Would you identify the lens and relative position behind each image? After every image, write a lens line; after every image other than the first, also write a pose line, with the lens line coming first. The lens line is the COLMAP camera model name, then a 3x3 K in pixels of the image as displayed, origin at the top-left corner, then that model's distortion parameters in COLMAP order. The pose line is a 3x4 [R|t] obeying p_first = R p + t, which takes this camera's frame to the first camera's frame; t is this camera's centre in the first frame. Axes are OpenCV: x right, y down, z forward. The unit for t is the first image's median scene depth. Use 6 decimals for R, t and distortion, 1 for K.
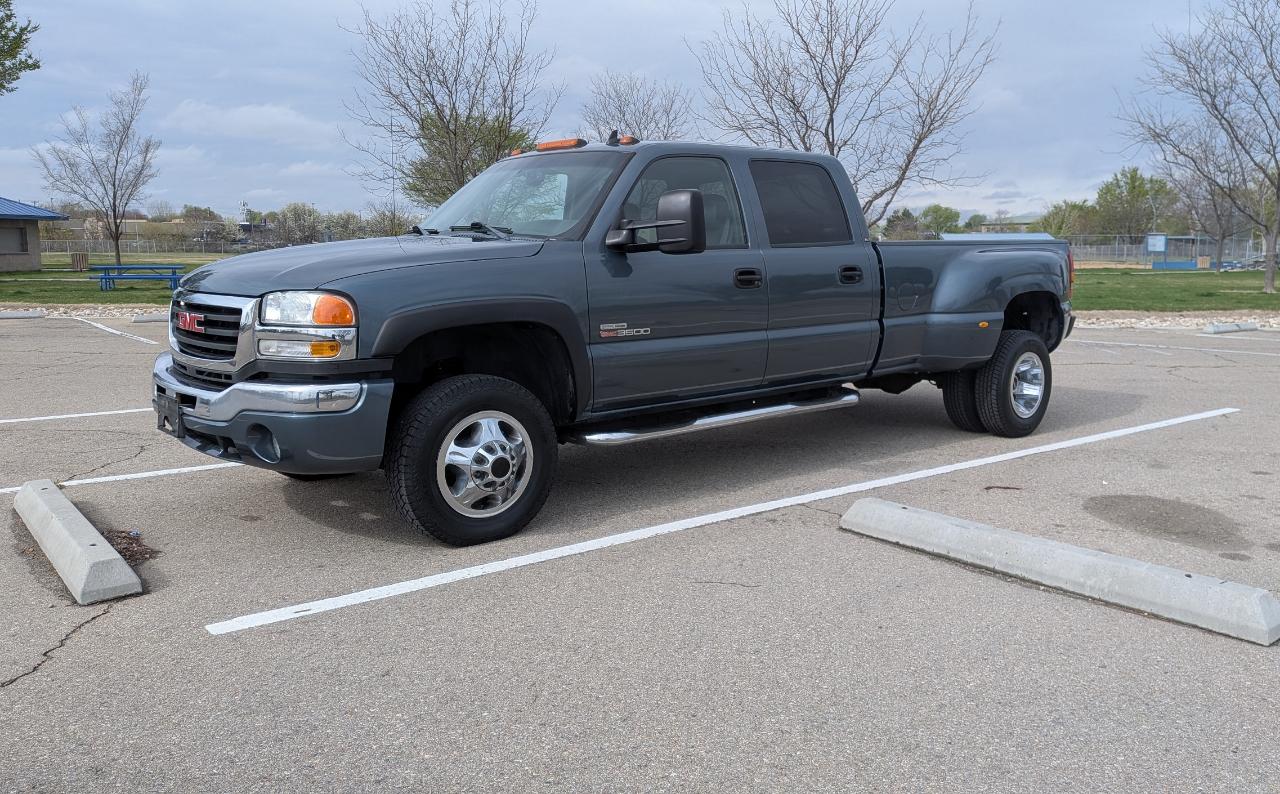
lens RADIAL K [[957.1, 0, 686.8], [0, 957.1, 369.9], [0, 0, 1]] dist [0.082880, -0.129394]
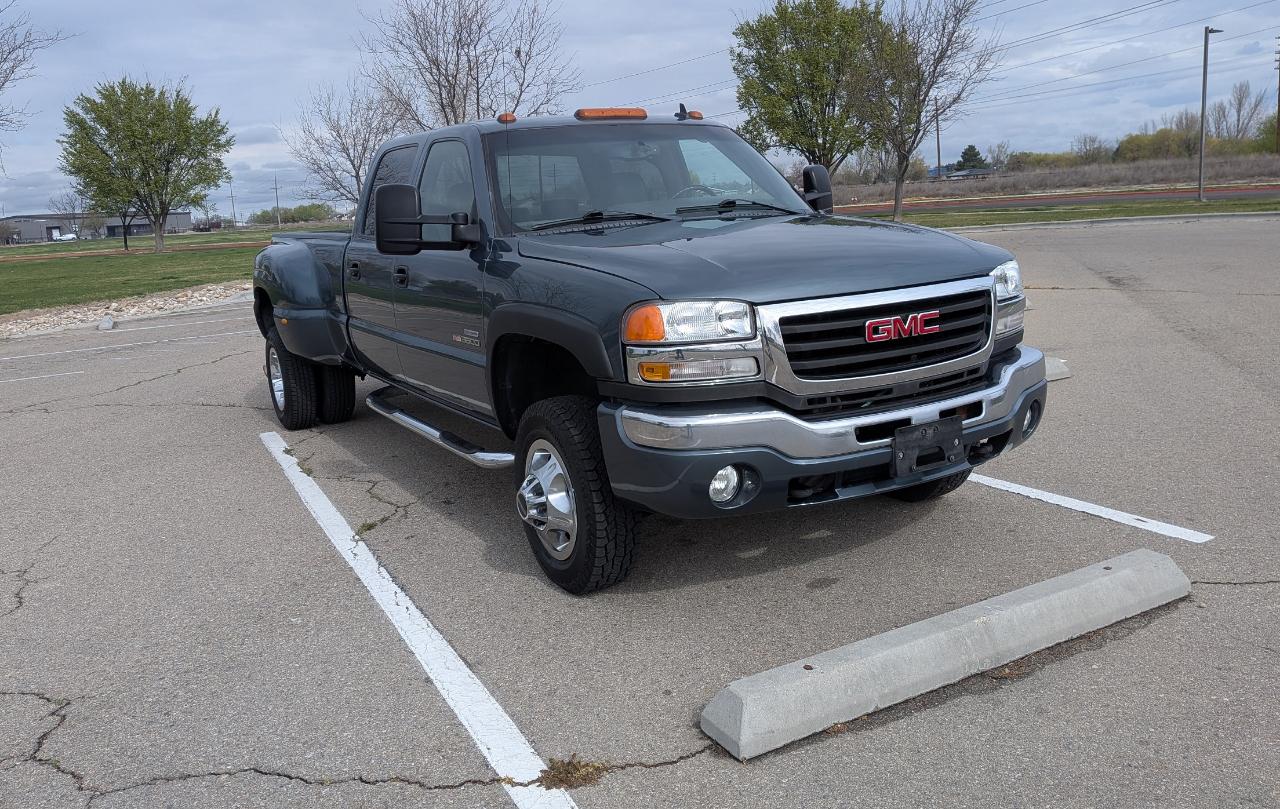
lens RADIAL K [[997.6, 0, 619.2], [0, 997.6, 401.8], [0, 0, 1]] dist [0.089324, -0.138854]
pose [[0.229042, -0.205903, 0.951390, -1.245085], [0.183285, 0.969013, 0.165592, -0.154152], [-0.956005, 0.136448, 0.259684, 0.940954]]
